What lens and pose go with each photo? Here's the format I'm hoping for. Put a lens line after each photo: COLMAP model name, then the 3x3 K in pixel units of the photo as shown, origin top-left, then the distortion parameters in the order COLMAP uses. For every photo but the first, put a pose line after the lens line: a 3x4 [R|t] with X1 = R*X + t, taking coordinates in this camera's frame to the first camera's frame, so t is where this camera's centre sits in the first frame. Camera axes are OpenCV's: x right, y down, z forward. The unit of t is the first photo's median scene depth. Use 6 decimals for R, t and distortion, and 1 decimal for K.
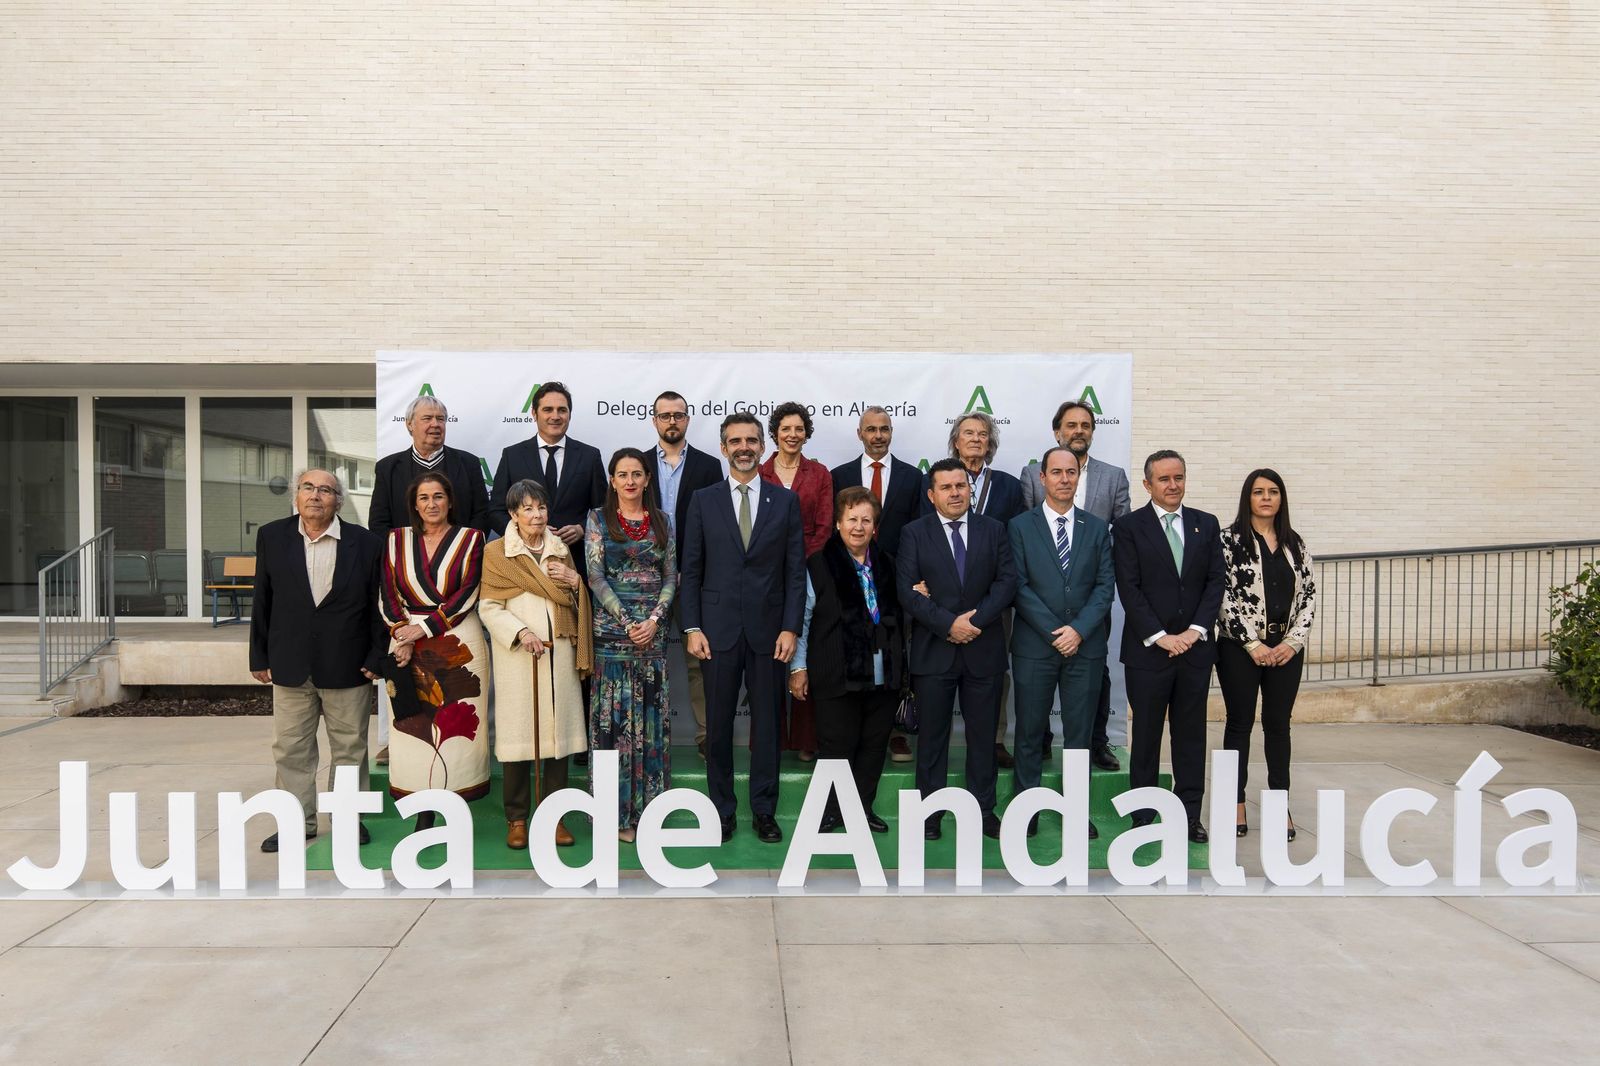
lens RADIAL K [[1216.6, 0, 779.0], [0, 1216.6, 573.8], [0, 0, 1]] dist [-0.012536, -0.001470]
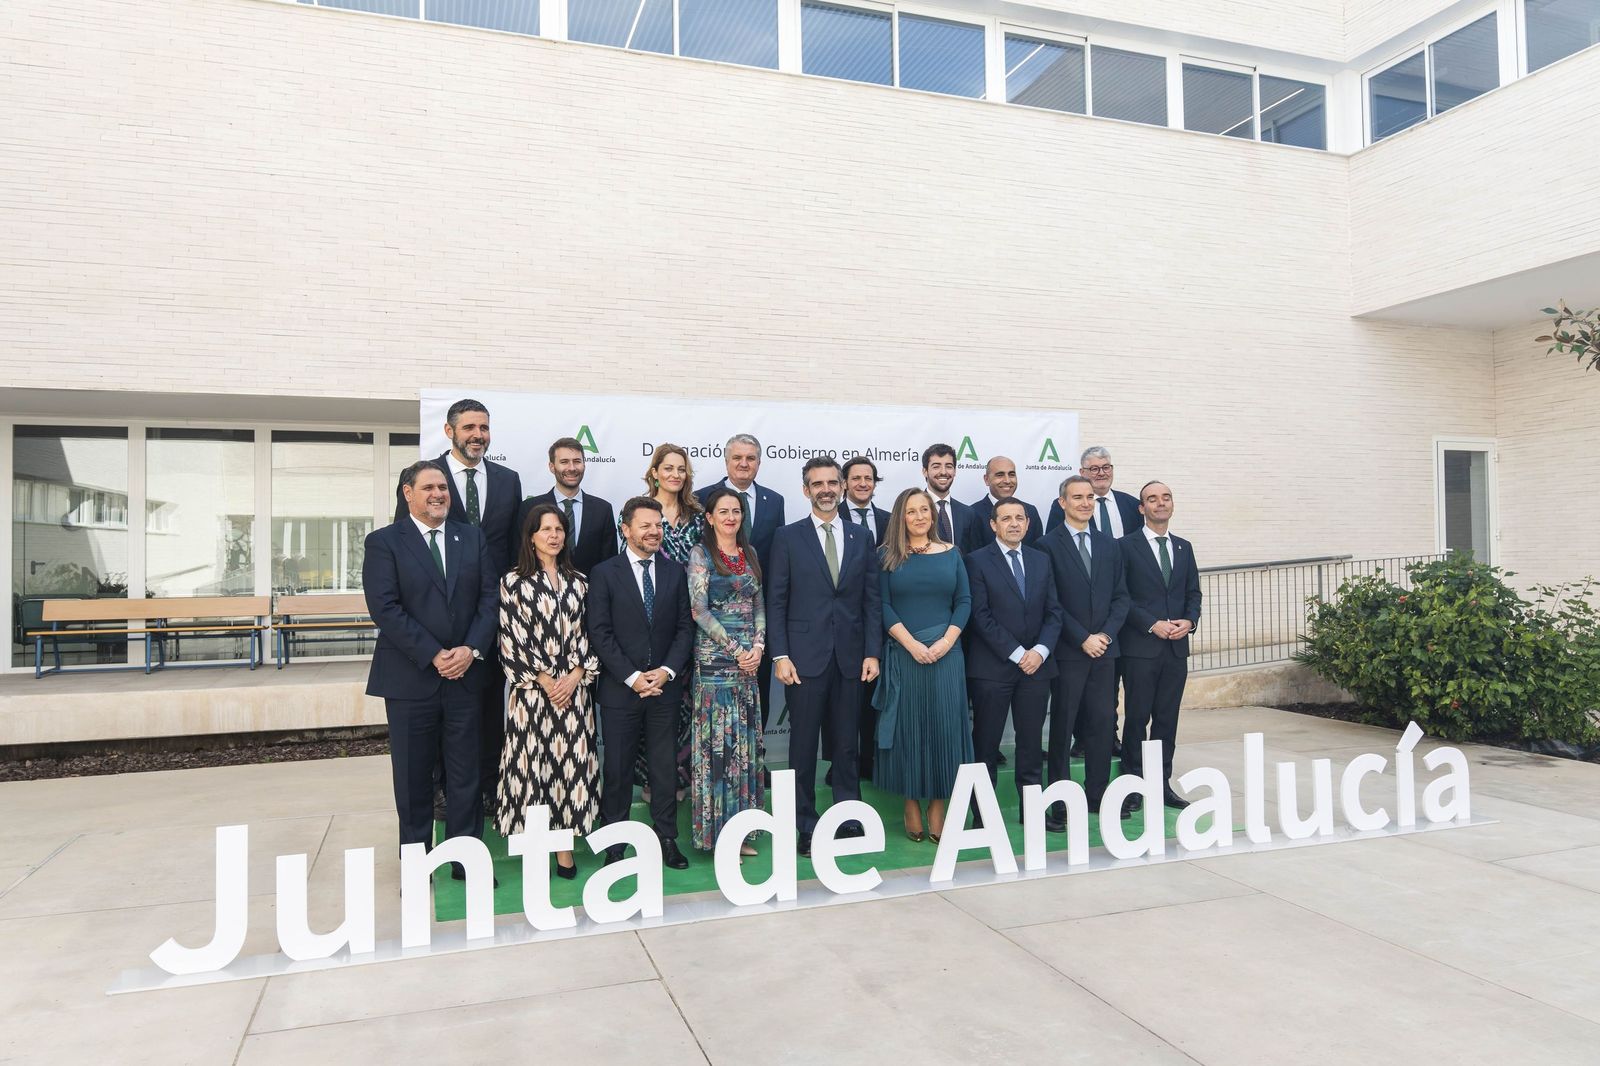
lens RADIAL K [[1119.1, 0, 855.2], [0, 1119.1, 531.2], [0, 0, 1]] dist [-0.009851, -0.006109]
pose [[0.944898, -0.005531, 0.327318, -0.178861], [0.025409, 0.998080, -0.056485, -0.003368], [-0.326377, 0.061689, 0.943224, 0.016721]]
